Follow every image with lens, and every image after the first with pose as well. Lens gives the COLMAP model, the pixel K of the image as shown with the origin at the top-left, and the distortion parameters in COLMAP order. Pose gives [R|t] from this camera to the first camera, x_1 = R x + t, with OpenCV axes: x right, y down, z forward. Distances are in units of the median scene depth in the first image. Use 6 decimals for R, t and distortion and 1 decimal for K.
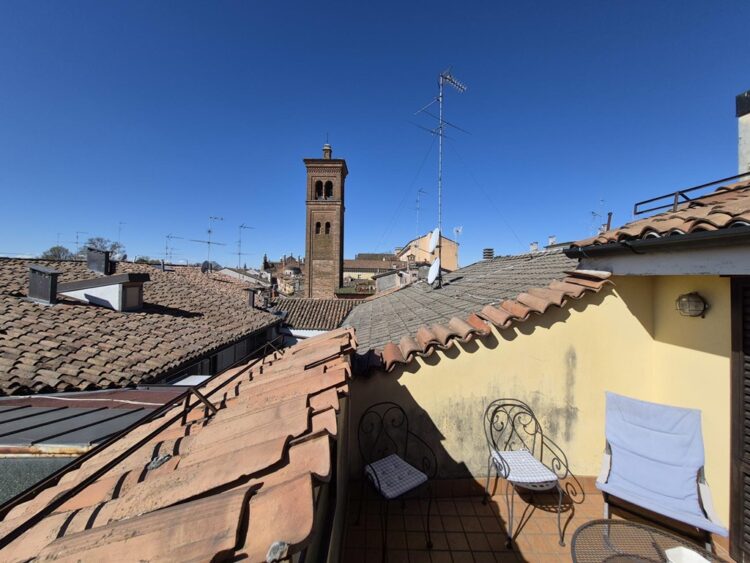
lens RADIAL K [[292.6, 0, 374.6], [0, 292.6, 273.3], [0, 0, 1]] dist [0.001361, -0.000205]
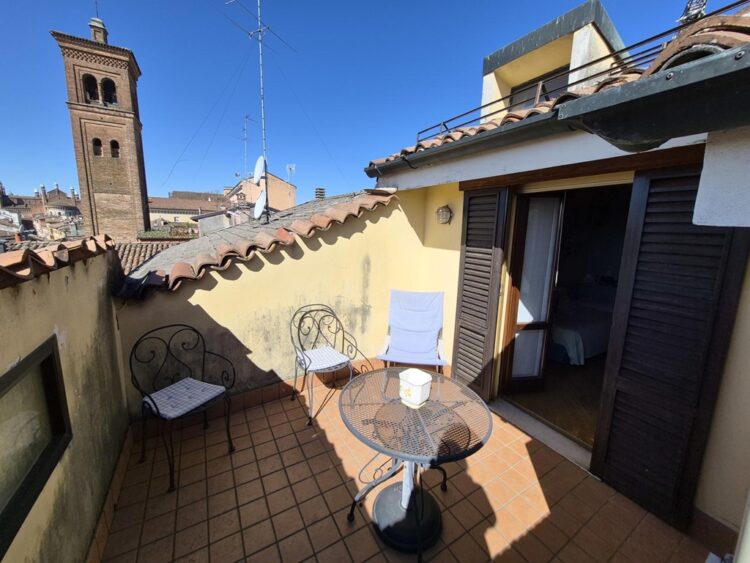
lens RADIAL K [[292.6, 0, 374.7], [0, 292.6, 272.3], [0, 0, 1]] dist [0.001361, -0.000205]
pose [[0.861585, -0.074147, 0.502170, 0.113408], [-0.017458, 0.984361, 0.175297, 0.113196], [-0.507314, -0.159800, 0.846816, 0.005680]]
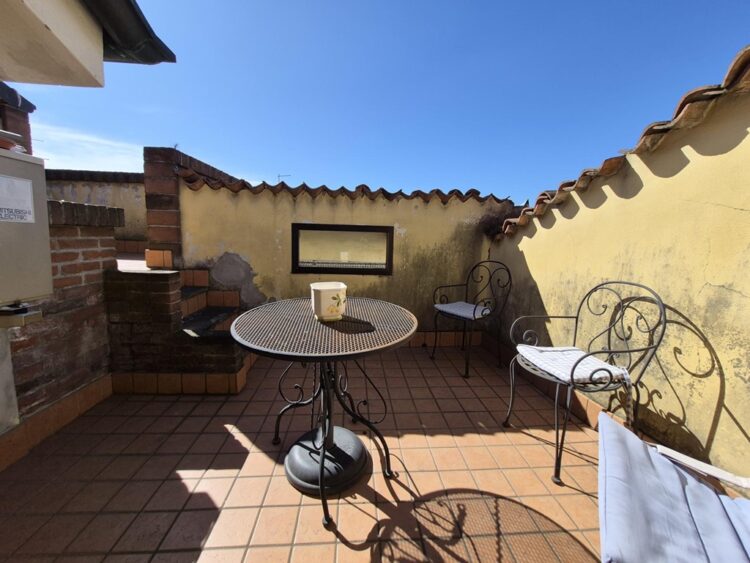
lens RADIAL K [[292.6, 0, 372.1], [0, 292.6, 272.7], [0, 0, 1]] dist [0.001361, -0.000205]
pose [[0.066935, 0.108279, -0.991865, 0.890837], [-0.015397, 0.994088, 0.107483, 0.327716], [0.997639, 0.008077, 0.068207, 0.432248]]
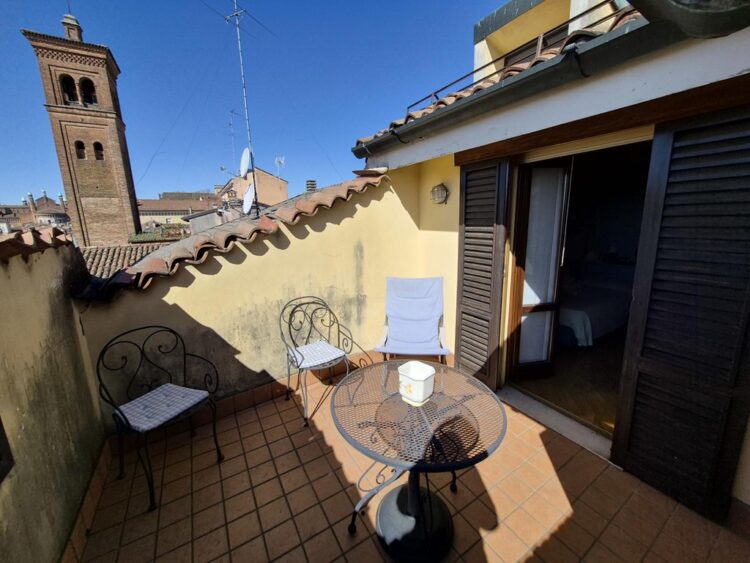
lens RADIAL K [[292.6, 0, 374.4], [0, 292.6, 272.2], [0, 0, 1]] dist [0.001361, -0.000205]
pose [[0.852406, -0.131556, 0.506060, 0.157861], [0.031512, 0.978997, 0.201423, 0.142825], [-0.521930, -0.155747, 0.838649, 0.056732]]
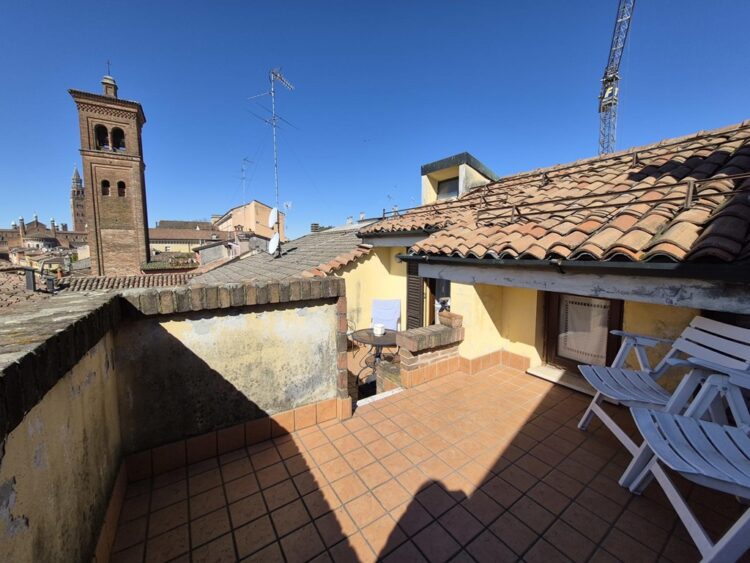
lens RADIAL K [[292.6, 0, 374.7], [0, 292.6, 272.7], [0, 0, 1]] dist [0.001361, -0.000205]
pose [[0.837678, -0.066152, 0.542144, -0.375733], [0.011462, 0.994549, 0.103642, -0.025693], [-0.546045, -0.080605, 0.833869, -0.816835]]
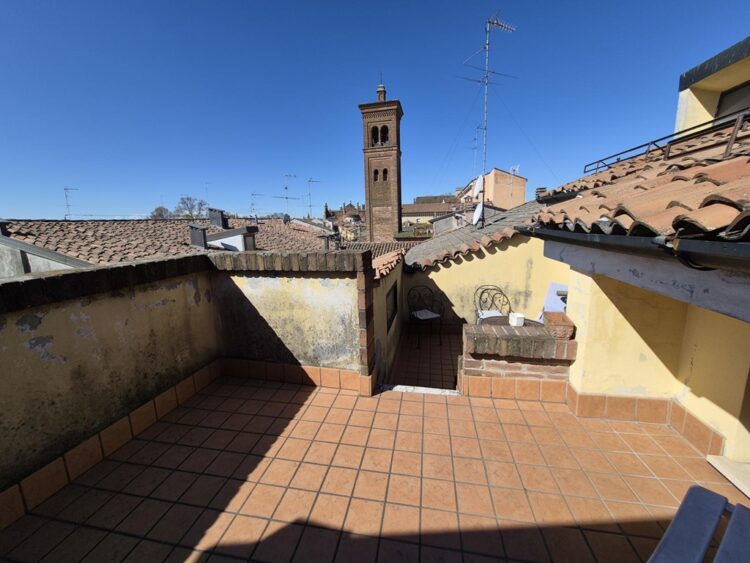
lens RADIAL K [[292.6, 0, 374.8], [0, 292.6, 273.3], [0, 0, 1]] dist [0.001361, -0.000205]
pose [[0.979328, -0.010837, -0.201987, 0.112096], [0.048113, 0.982385, 0.180570, -0.012249], [0.196472, -0.186556, 0.962598, -0.830506]]
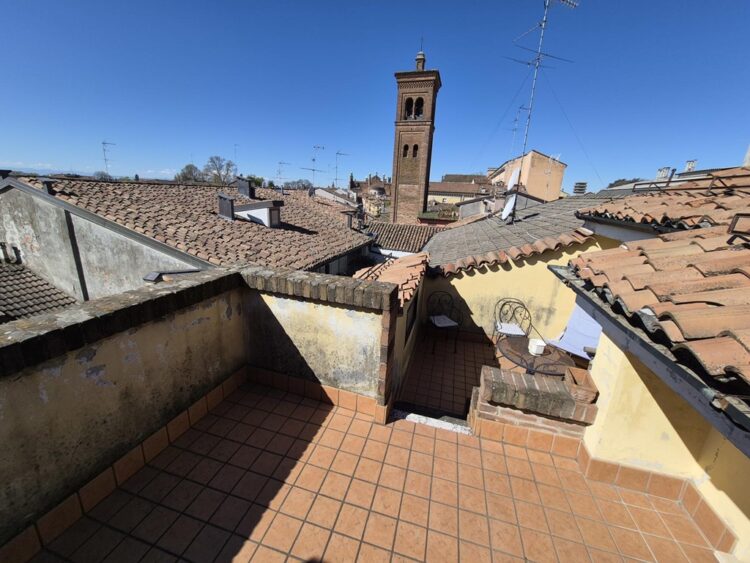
lens RADIAL K [[292.6, 0, 374.8], [0, 292.6, 273.1], [0, 0, 1]] dist [0.001361, -0.000205]
pose [[0.960676, 0.100753, -0.258749, 0.084754], [-0.030008, 0.964062, 0.263978, -0.160519], [0.276046, -0.245832, 0.929174, -0.807701]]
